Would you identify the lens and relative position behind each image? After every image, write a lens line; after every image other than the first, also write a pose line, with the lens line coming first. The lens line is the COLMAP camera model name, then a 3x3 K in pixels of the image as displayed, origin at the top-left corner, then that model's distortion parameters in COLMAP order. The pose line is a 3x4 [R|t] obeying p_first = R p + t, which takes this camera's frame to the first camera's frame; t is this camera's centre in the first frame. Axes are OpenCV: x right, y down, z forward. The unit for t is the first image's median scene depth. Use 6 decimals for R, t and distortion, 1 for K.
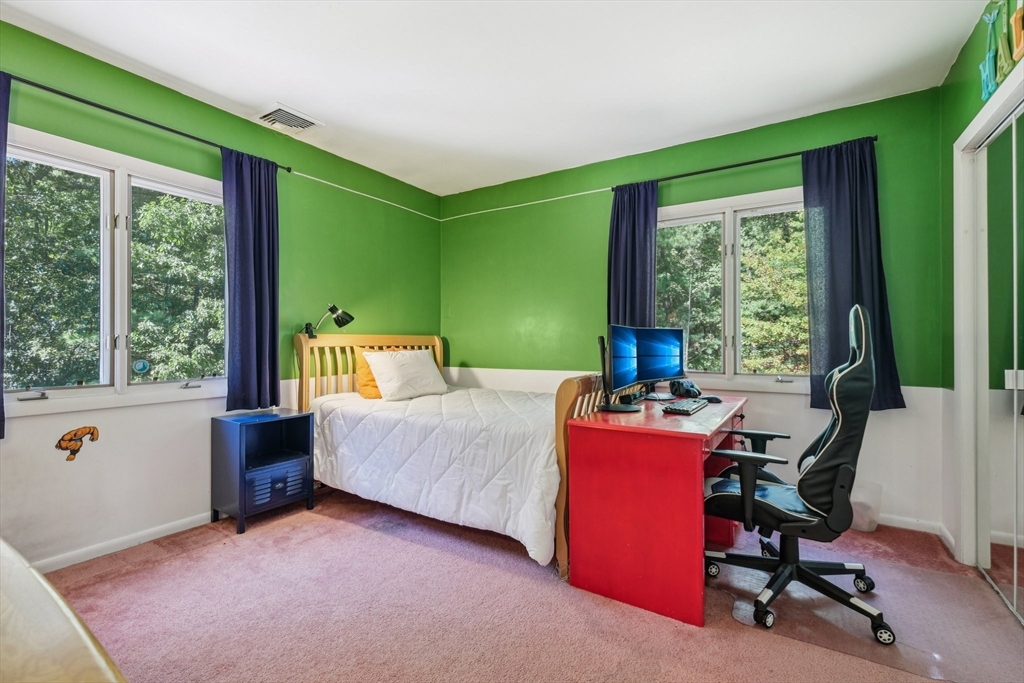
lens RADIAL K [[451.2, 0, 515.8], [0, 451.2, 339.4], [0, 0, 1]] dist [-0.004021, -0.000363]
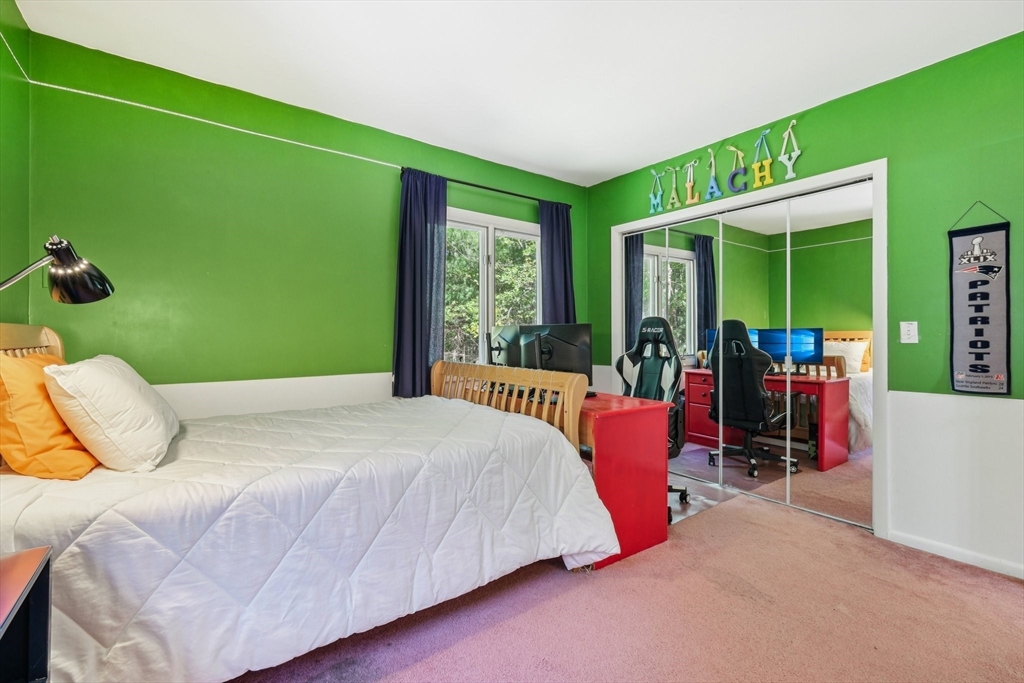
lens RADIAL K [[451.2, 0, 514.7], [0, 451.2, 336.4], [0, 0, 1]] dist [-0.004021, -0.000363]
pose [[0.371841, 0.001488, 0.928295, -0.679774], [-0.000660, 0.999999, -0.001339, 0.001701], [-0.928296, -0.000115, 0.371842, 0.578088]]
